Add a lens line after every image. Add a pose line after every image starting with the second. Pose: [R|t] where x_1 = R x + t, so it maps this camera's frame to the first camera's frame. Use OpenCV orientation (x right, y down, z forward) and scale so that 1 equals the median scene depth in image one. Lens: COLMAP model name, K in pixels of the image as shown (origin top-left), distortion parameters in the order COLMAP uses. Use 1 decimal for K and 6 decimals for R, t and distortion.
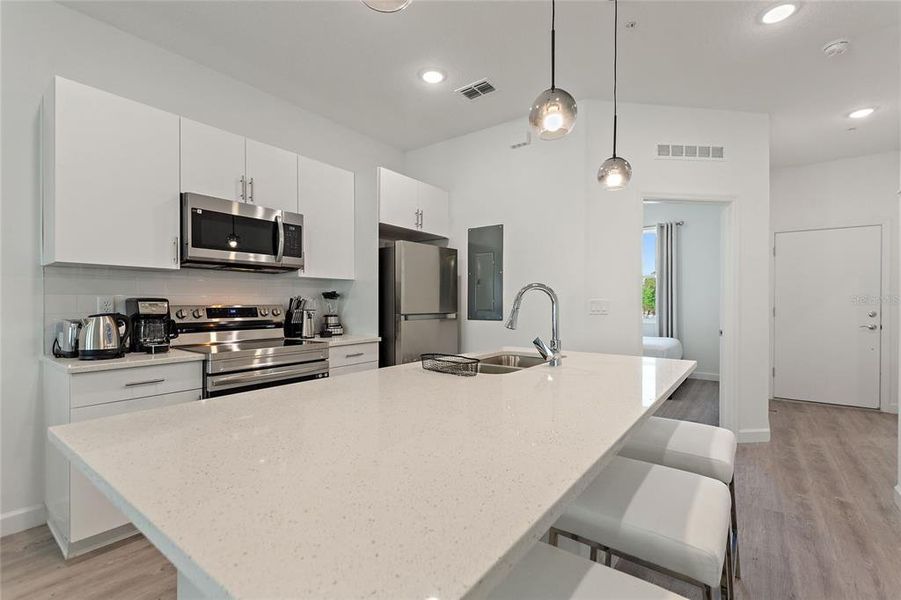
lens RADIAL K [[406.9, 0, 453.9], [0, 406.9, 303.4], [0, 0, 1]] dist [-0.003400, -0.001974]
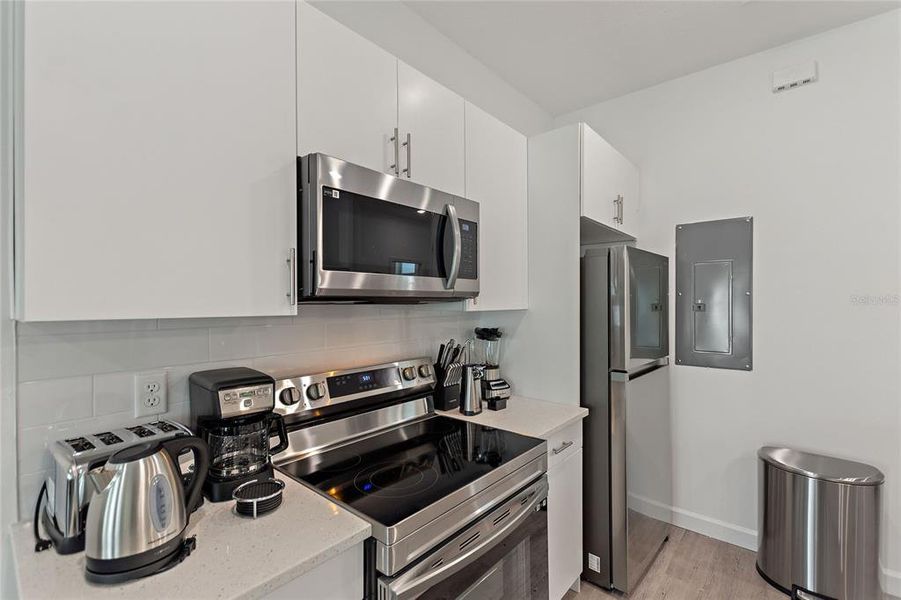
lens RADIAL K [[406.9, 0, 443.9], [0, 406.9, 299.2], [0, 0, 1]] dist [-0.003400, -0.001974]
pose [[0.996913, -0.002814, -0.078464, -0.379464], [0.002311, 0.999976, -0.006499, -0.081472], [0.078480, 0.006298, 0.996896, 0.437531]]
